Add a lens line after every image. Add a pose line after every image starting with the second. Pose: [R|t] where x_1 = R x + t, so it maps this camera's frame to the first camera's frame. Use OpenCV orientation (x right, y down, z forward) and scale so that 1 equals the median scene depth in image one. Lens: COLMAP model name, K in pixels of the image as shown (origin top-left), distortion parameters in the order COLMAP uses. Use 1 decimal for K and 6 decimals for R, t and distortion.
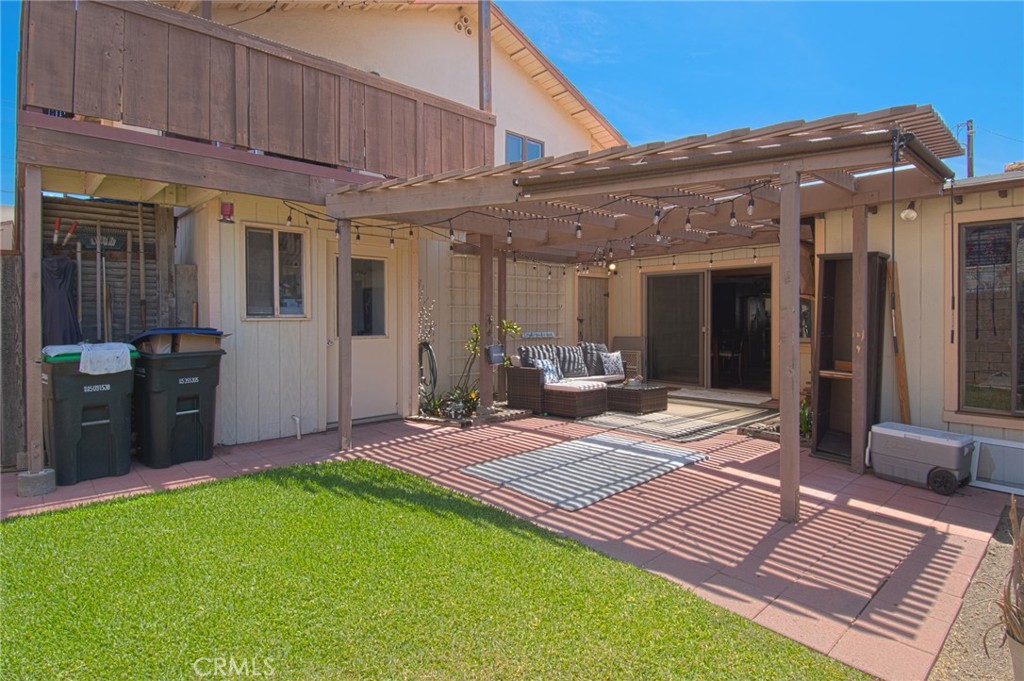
lens RADIAL K [[546.7, 0, 511.2], [0, 546.7, 333.8], [0, 0, 1]] dist [0.001014, -0.000610]
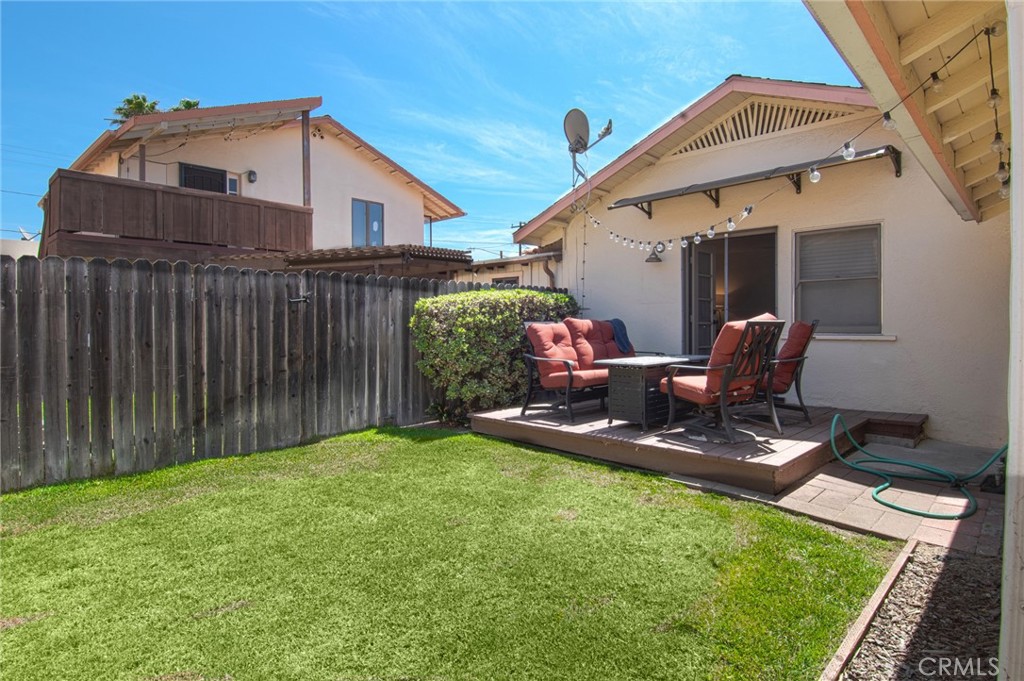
lens RADIAL K [[546.7, 0, 513.4], [0, 546.7, 337.0], [0, 0, 1]] dist [0.001014, -0.000610]
pose [[0.997642, -0.001047, 0.068629, 0.648420], [0.000818, 0.999994, 0.003372, 0.026094], [-0.068632, -0.003308, 0.997637, -1.076270]]
